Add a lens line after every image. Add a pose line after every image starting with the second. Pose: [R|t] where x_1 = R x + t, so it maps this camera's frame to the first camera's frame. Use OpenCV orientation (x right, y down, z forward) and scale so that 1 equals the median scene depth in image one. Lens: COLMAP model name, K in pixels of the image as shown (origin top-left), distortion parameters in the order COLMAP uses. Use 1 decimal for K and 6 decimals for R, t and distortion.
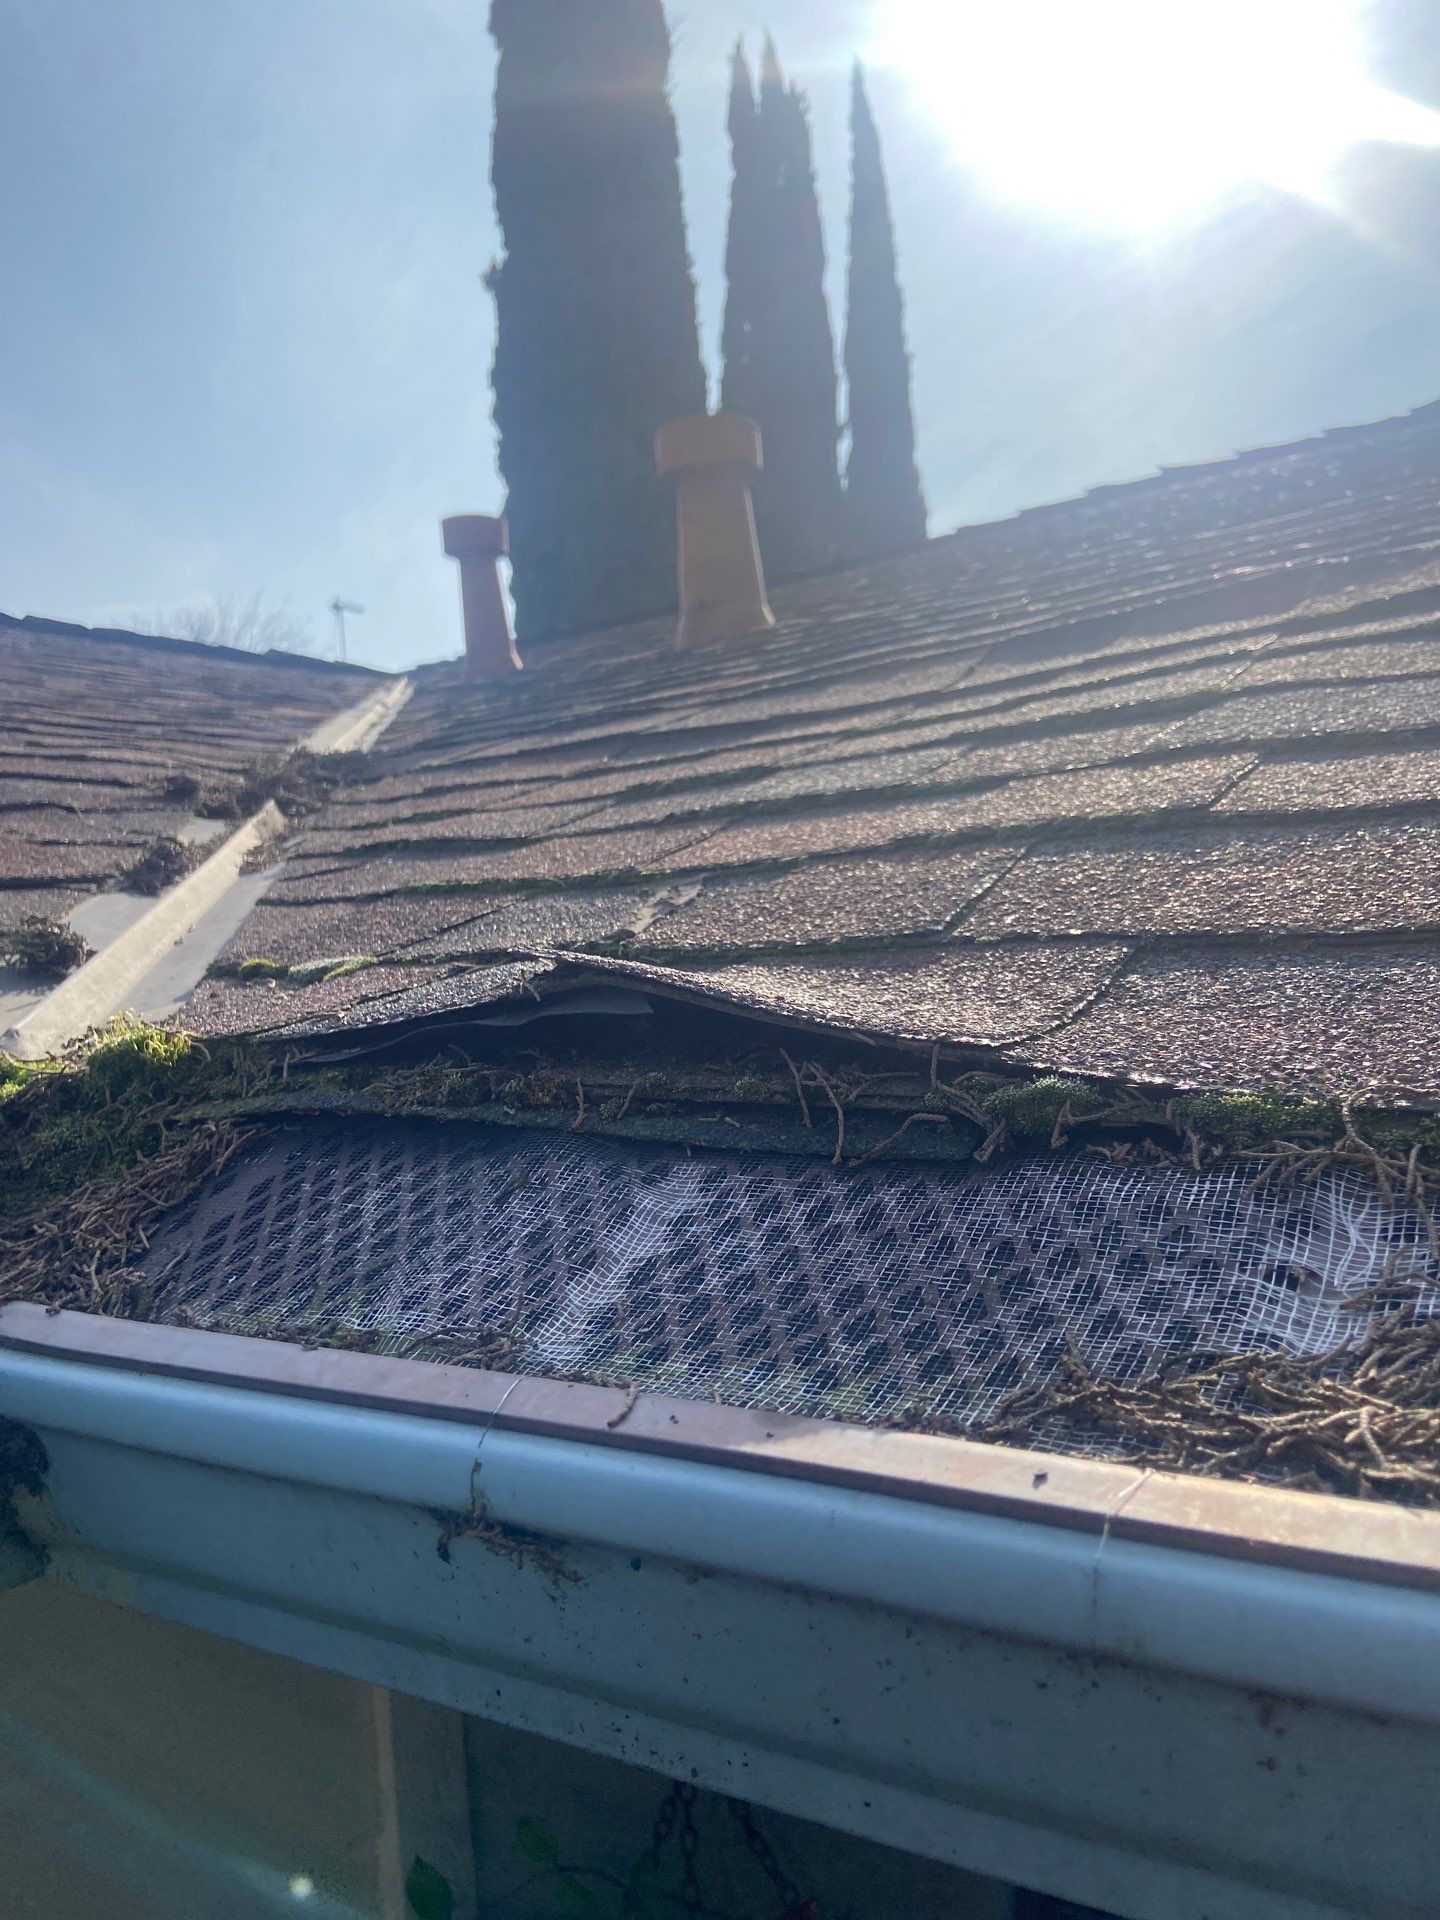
lens RADIAL K [[1465.2, 0, 720.0], [0, 1465.2, 960.0], [0, 0, 1]] dist [0.133496, -0.168018]
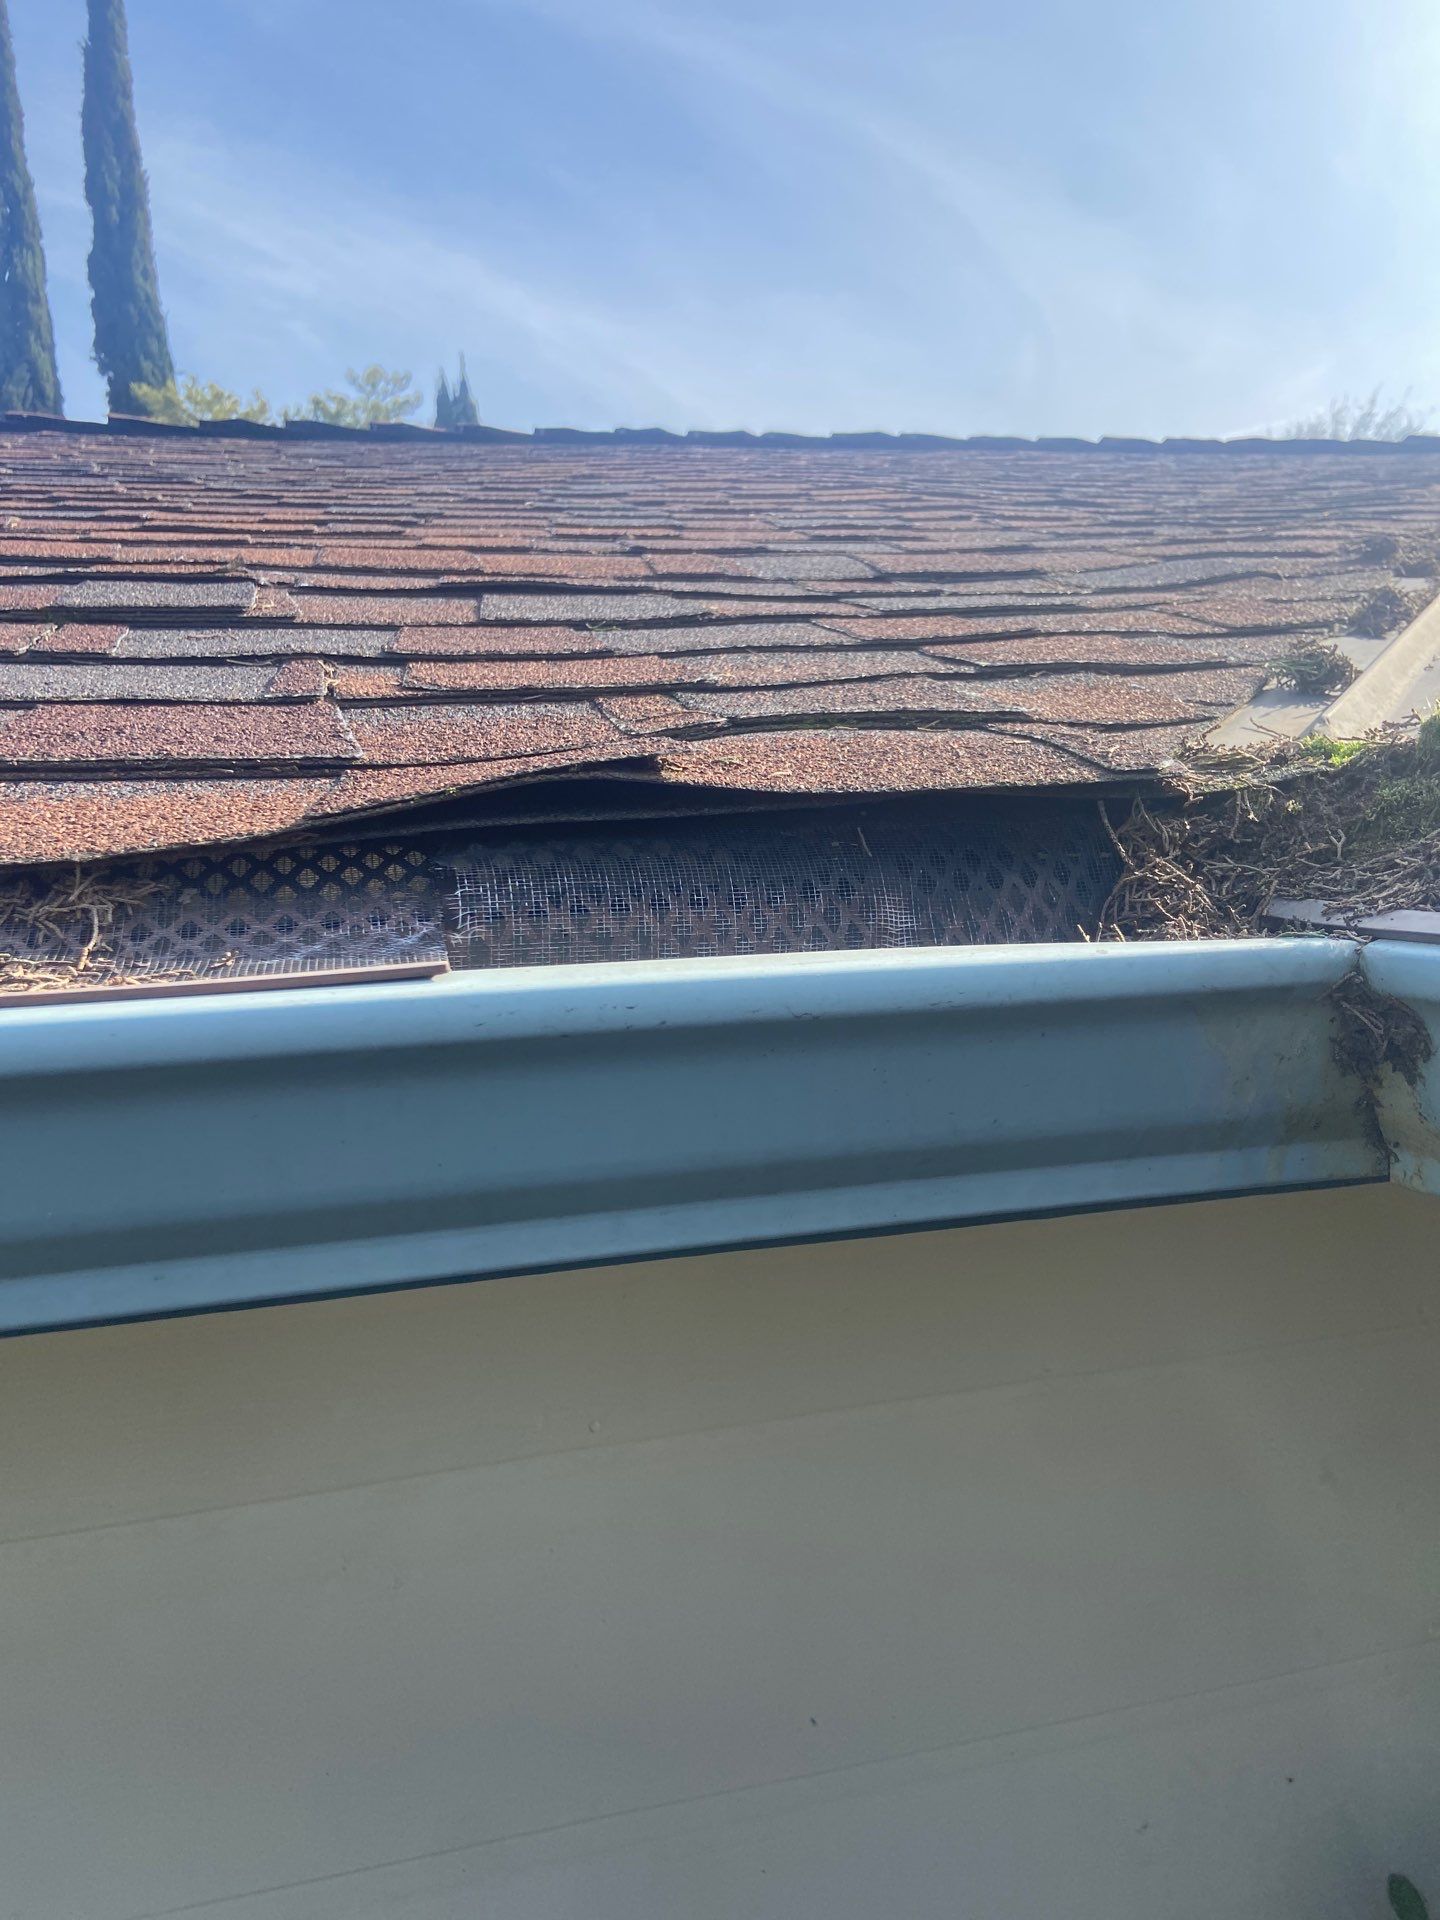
lens RADIAL K [[1465.2, 0, 720.0], [0, 1465.2, 960.0], [0, 0, 1]] dist [0.133496, -0.168018]
pose [[0.765057, 0.072753, -0.639840, -0.080339], [-0.000300, 0.993638, 0.112624, 0.077989], [0.643963, -0.085972, 0.760211, -0.095058]]
